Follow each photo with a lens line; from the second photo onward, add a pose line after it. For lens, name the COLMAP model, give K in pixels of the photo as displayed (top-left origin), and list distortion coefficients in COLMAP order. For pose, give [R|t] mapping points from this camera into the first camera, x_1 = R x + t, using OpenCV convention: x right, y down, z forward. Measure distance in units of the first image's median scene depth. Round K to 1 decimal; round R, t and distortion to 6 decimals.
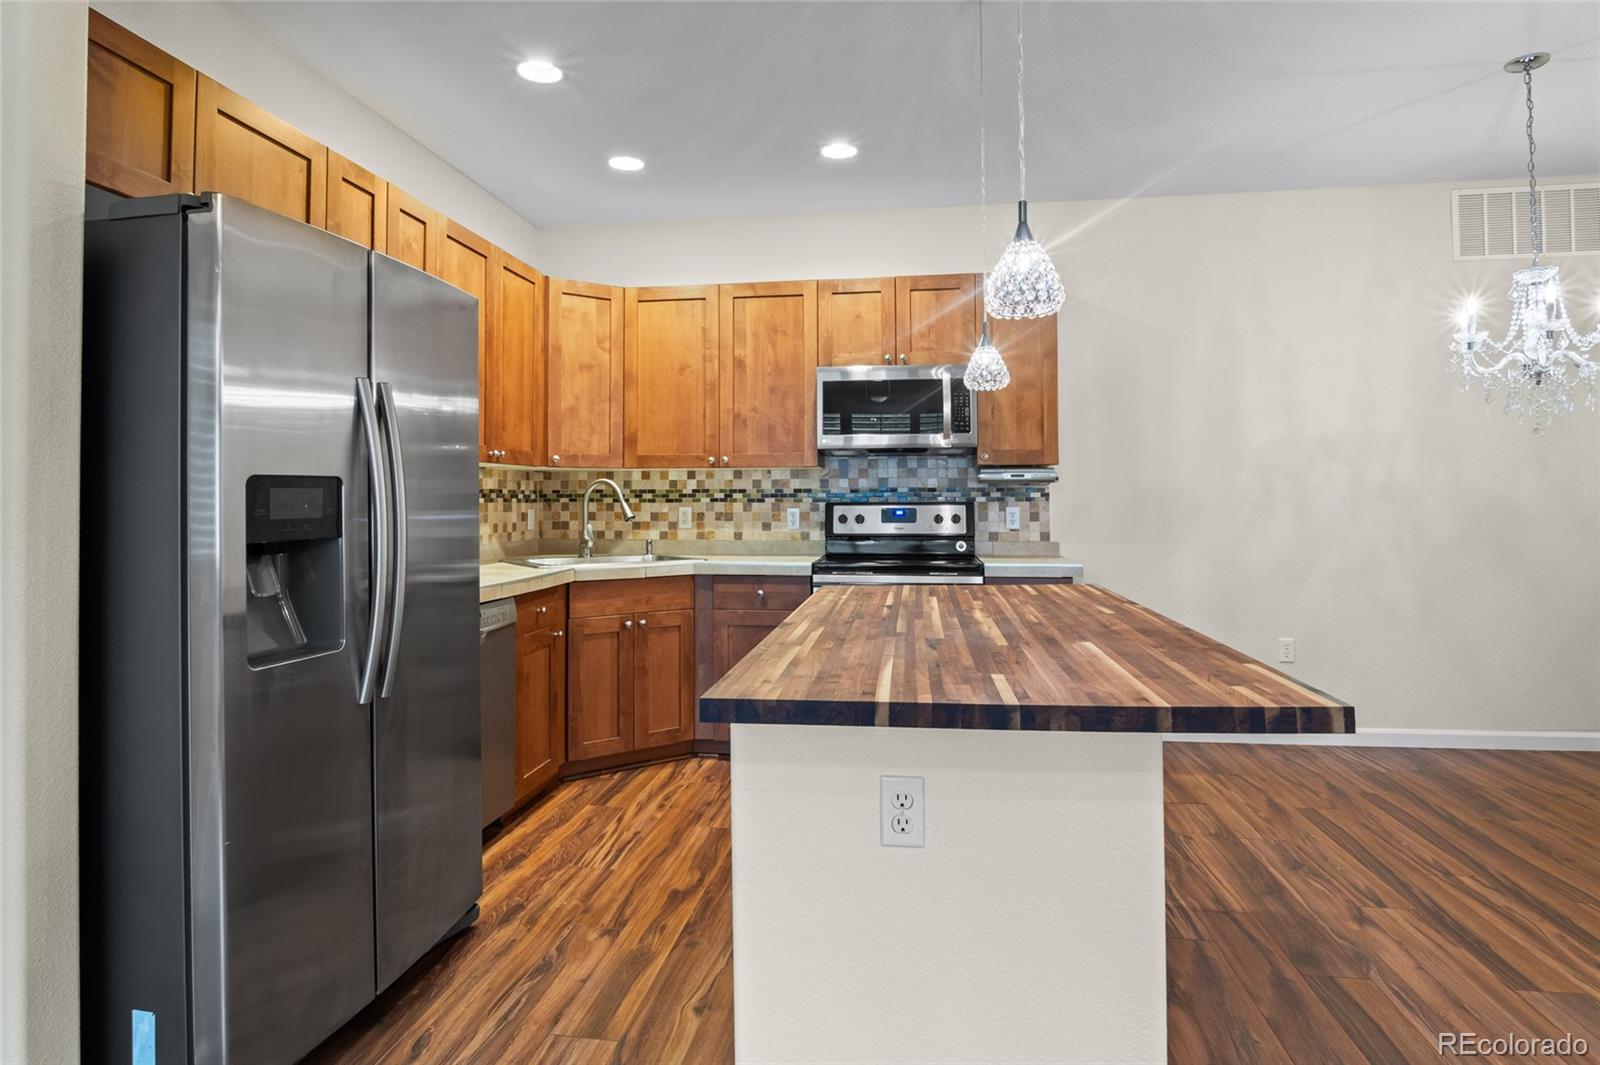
lens RADIAL K [[878.4, 0, 788.4], [0, 878.4, 481.9], [0, 0, 1]] dist [-0.032697, 0.008632]
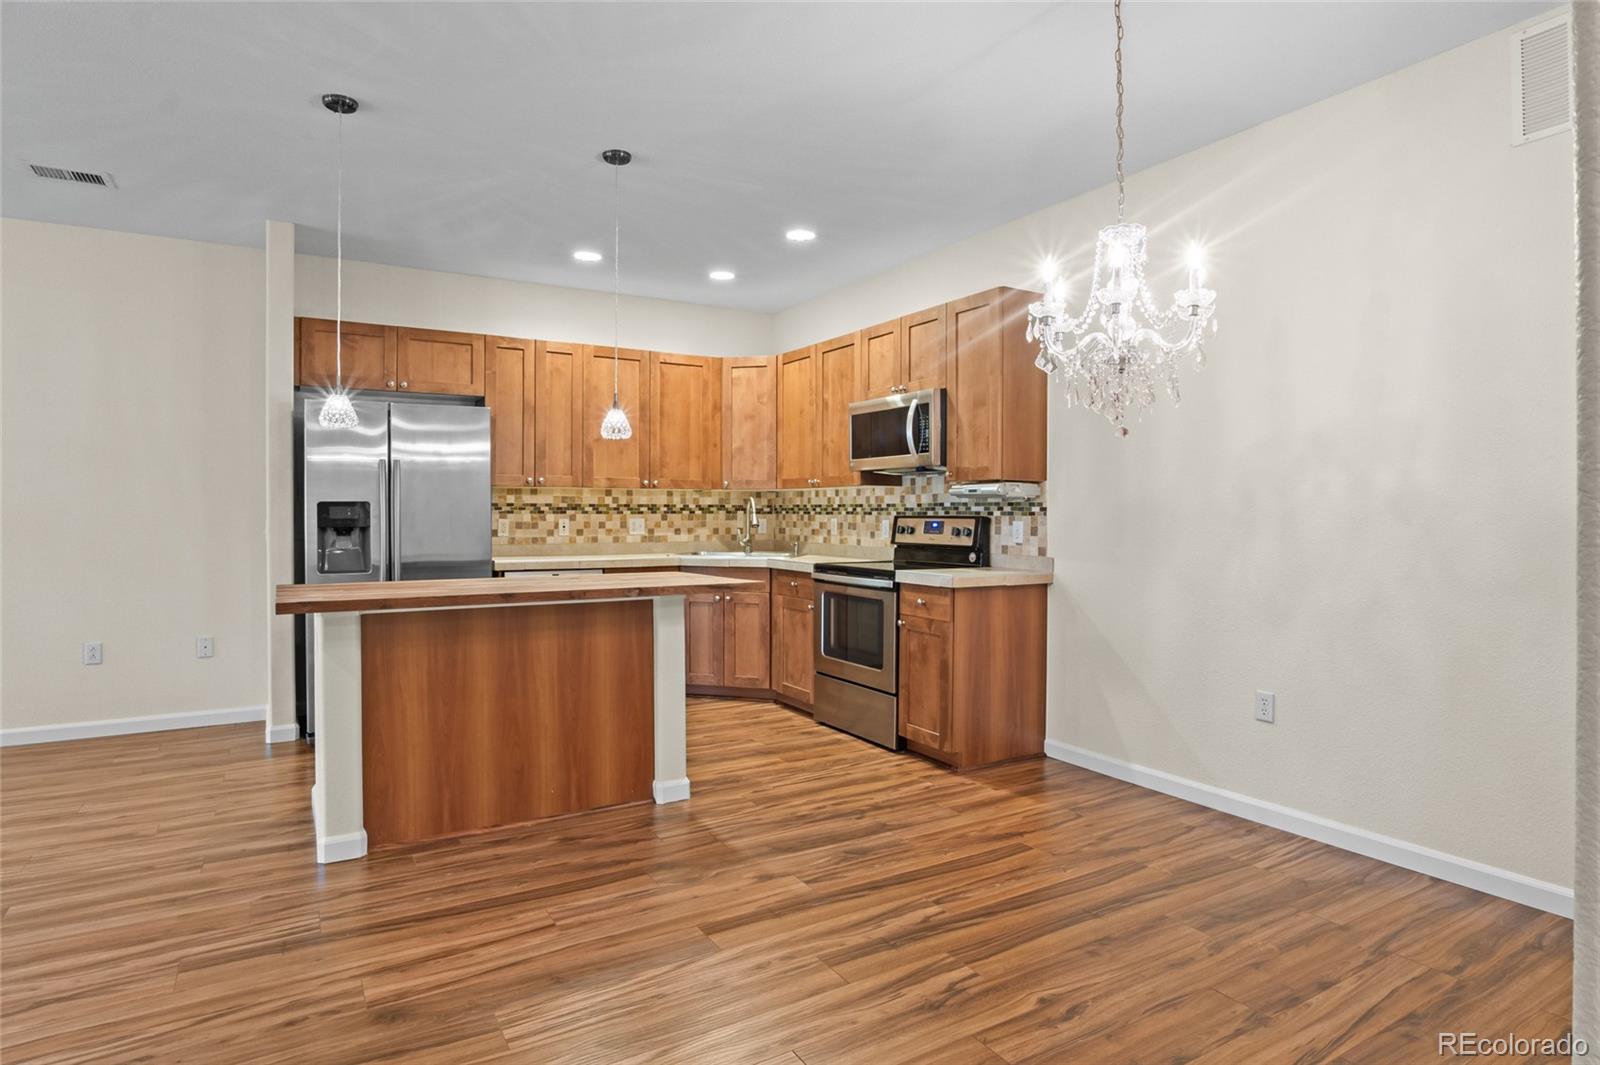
lens RADIAL K [[865.6, 0, 791.0], [0, 865.6, 520.4], [0, 0, 1]] dist [-0.033025, 0.009372]
pose [[0.632869, 0.011792, -0.774169, 0.864590], [0.011374, 0.999635, 0.024524, 0.000281], [0.774175, -0.024326, 0.632504, 0.167673]]
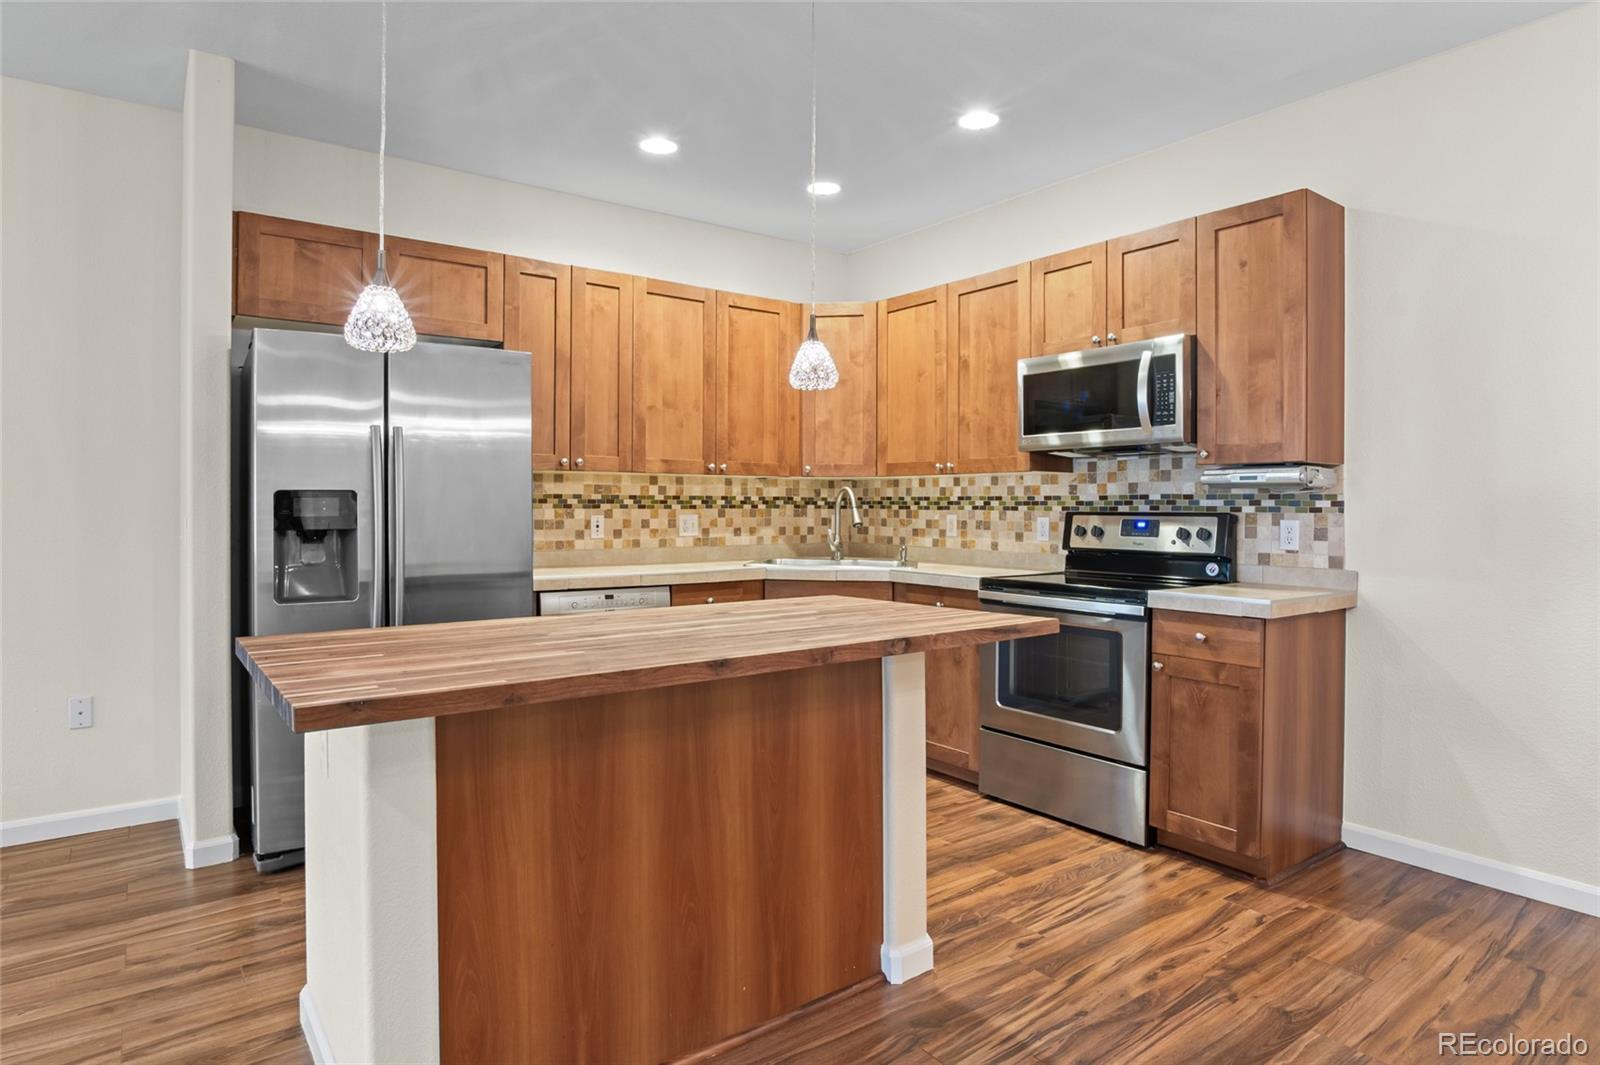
lens RADIAL K [[892.3, 0, 787.1], [0, 892.3, 507.8], [0, 0, 1]] dist [-0.034680, 0.010259]
pose [[0.706434, 0.007523, -0.707739, 0.483883], [0.008366, 0.999785, 0.018978, 0.000629], [0.707729, -0.019328, 0.706219, 0.179208]]
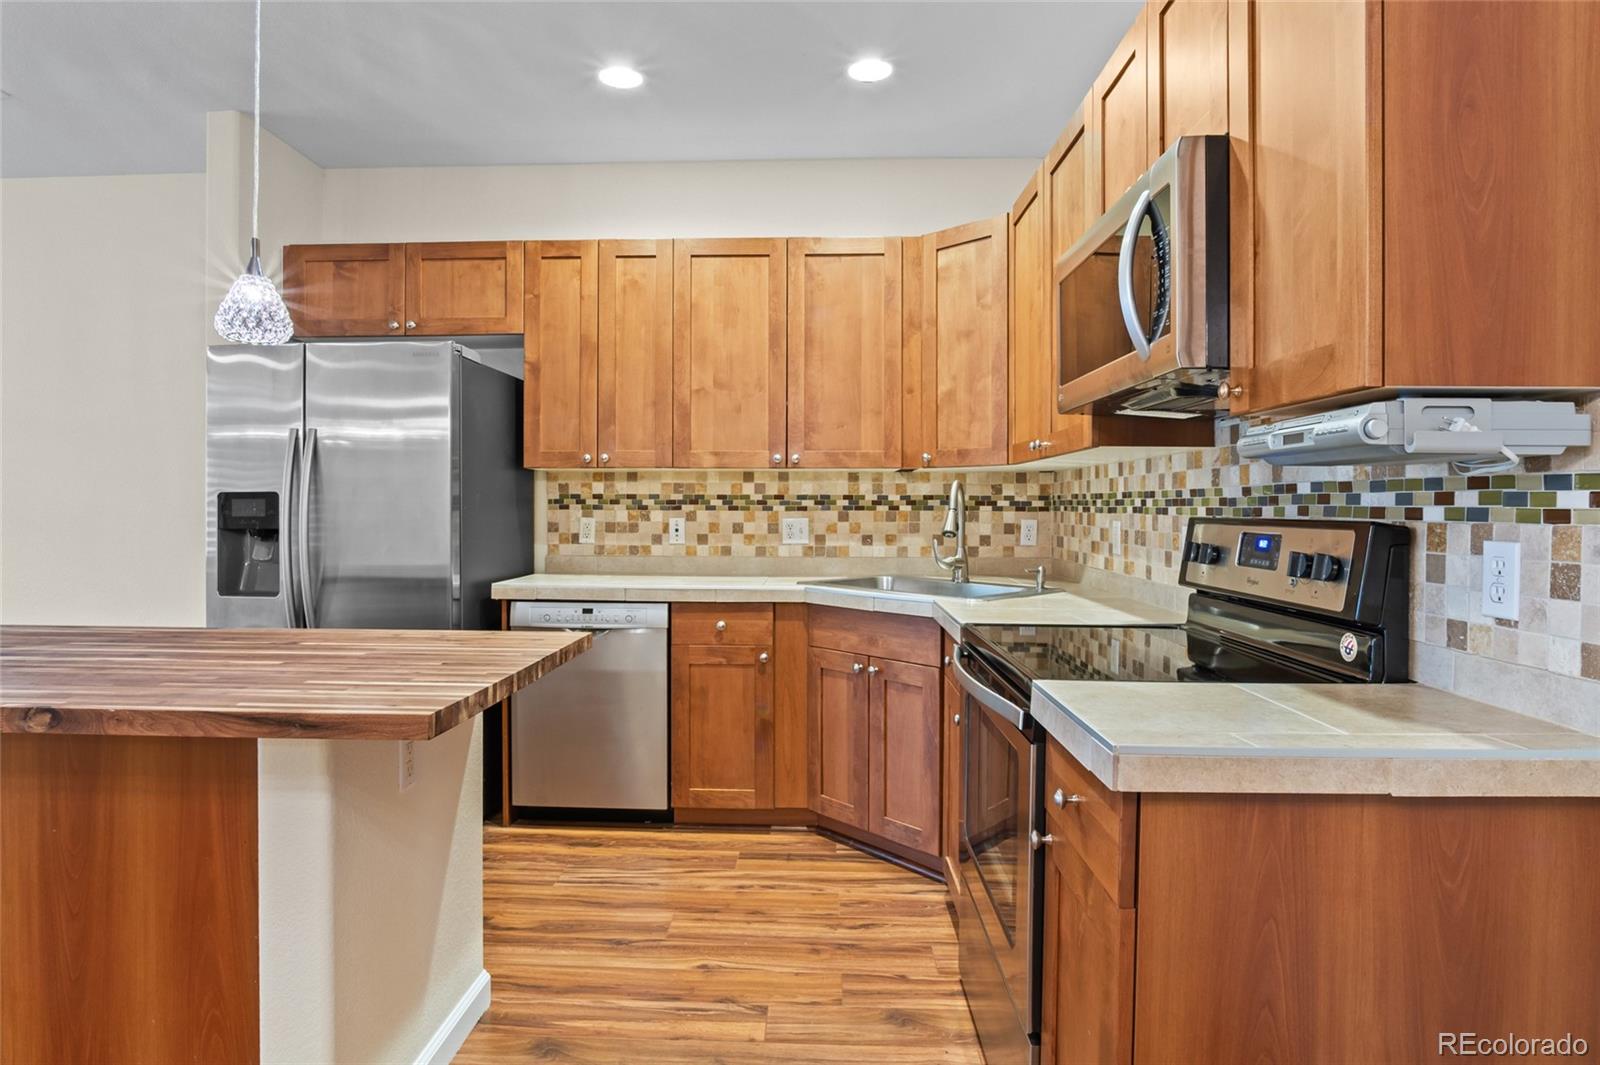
lens RADIAL K [[891.3, 0, 785.8], [0, 891.3, 515.3], [0, 0, 1]] dist [-0.029549, 0.003008]
pose [[0.112301, 0.013882, -0.993577, 0.516815], [0.016620, 0.999736, 0.015846, 0.011424], [0.993535, -0.018293, 0.112040, 0.736346]]
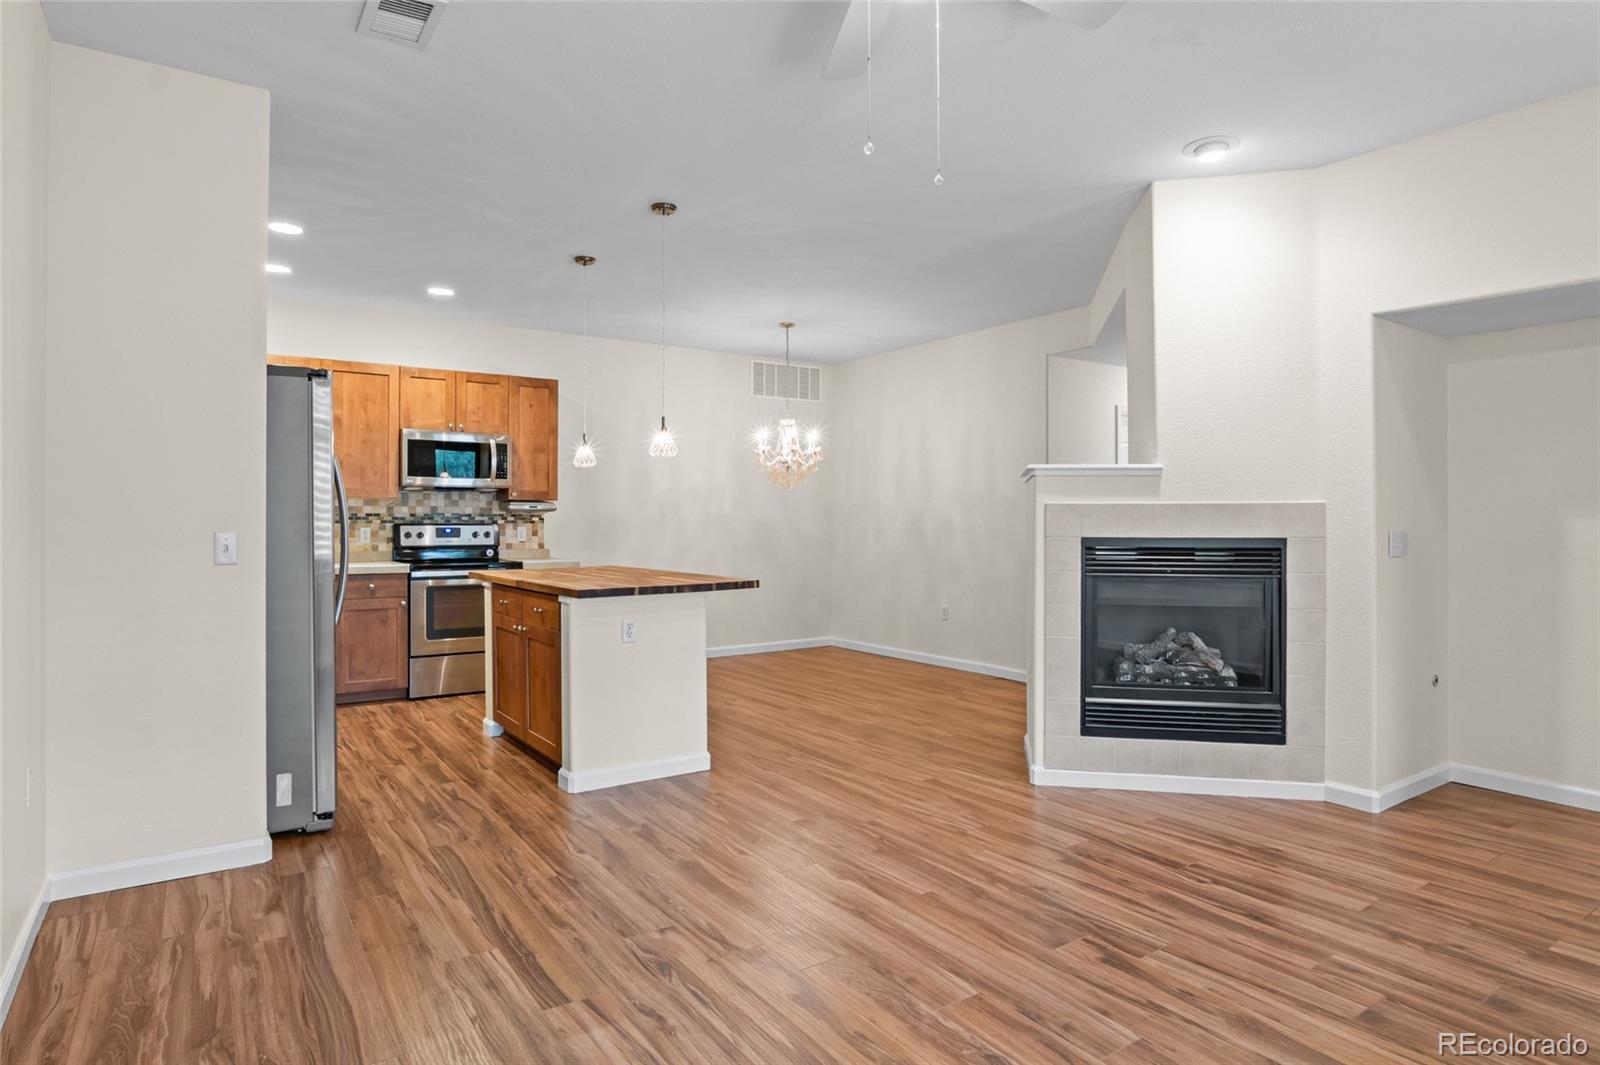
lens RADIAL K [[891.3, 0, 785.8], [0, 891.3, 515.3], [0, 0, 1]] dist [-0.029549, 0.003008]
pose [[0.737324, 0.009951, 0.675466, -0.457733], [-0.016778, 0.999853, 0.003585, -0.005056], [-0.675331, -0.013977, 0.737382, -0.464915]]
